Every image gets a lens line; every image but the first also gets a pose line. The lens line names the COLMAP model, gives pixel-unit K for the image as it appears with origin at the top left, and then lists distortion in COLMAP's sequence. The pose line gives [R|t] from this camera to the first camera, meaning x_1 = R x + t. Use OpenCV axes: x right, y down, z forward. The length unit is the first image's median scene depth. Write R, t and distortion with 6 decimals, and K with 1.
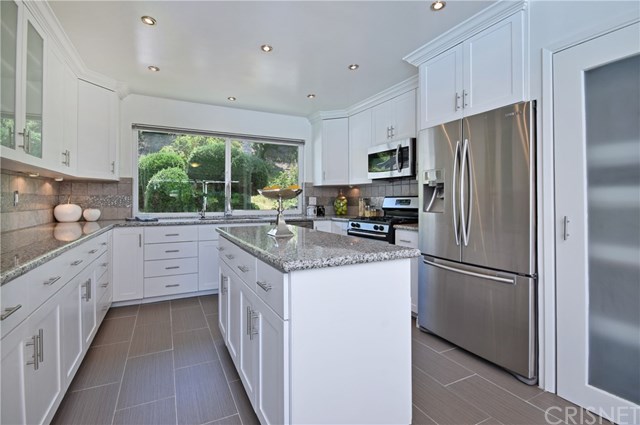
lens RADIAL K [[292.0, 0, 319.4], [0, 292.0, 208.6], [0, 0, 1]] dist [0.005772, -0.002506]
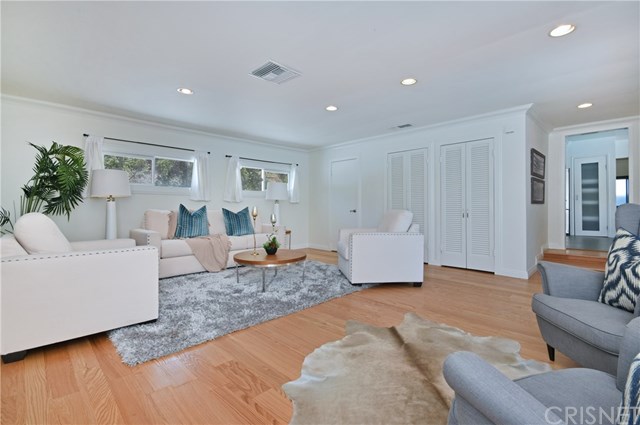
lens RADIAL K [[292.0, 0, 320.0], [0, 292.0, 210.4], [0, 0, 1]] dist [0.005772, -0.002506]
pose [[0.959055, -0.000150, 0.283219, -4.368307], [-0.001117, 0.999990, 0.004314, 0.257120], [-0.283216, -0.004454, 0.959046, -2.272386]]
